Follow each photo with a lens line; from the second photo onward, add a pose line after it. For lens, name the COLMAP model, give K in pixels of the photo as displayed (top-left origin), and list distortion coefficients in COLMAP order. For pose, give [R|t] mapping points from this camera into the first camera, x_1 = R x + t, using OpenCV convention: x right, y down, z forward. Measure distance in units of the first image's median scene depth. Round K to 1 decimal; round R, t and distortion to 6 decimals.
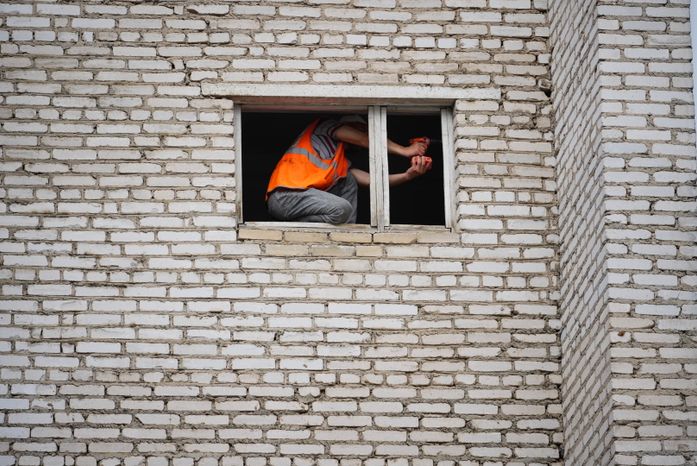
lens RADIAL K [[3742.7, 0, 348.5], [0, 3742.7, 233.0], [0, 0, 1]] dist [-0.245126, 17.283137]
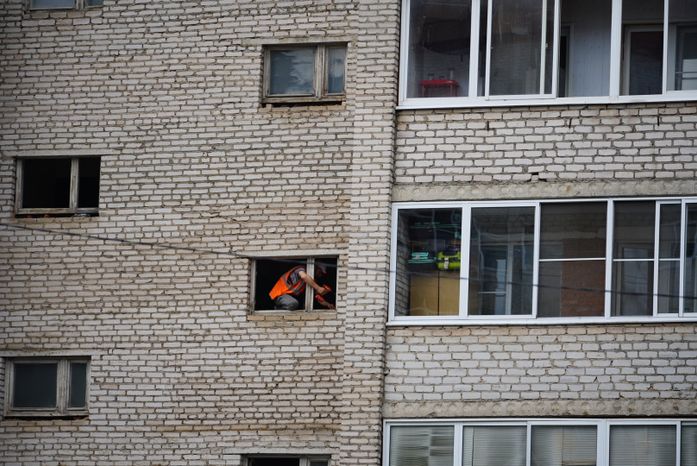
lens RADIAL K [[3742.7, 0, 348.5], [0, 3742.7, 233.0], [0, 0, 1]] dist [-0.245126, 17.283137]
pose [[0.900280, -0.015769, -0.435026, 1.081036], [0.085958, 0.986107, 0.142144, -0.391571], [0.426740, -0.165363, 0.889128, -1.104955]]
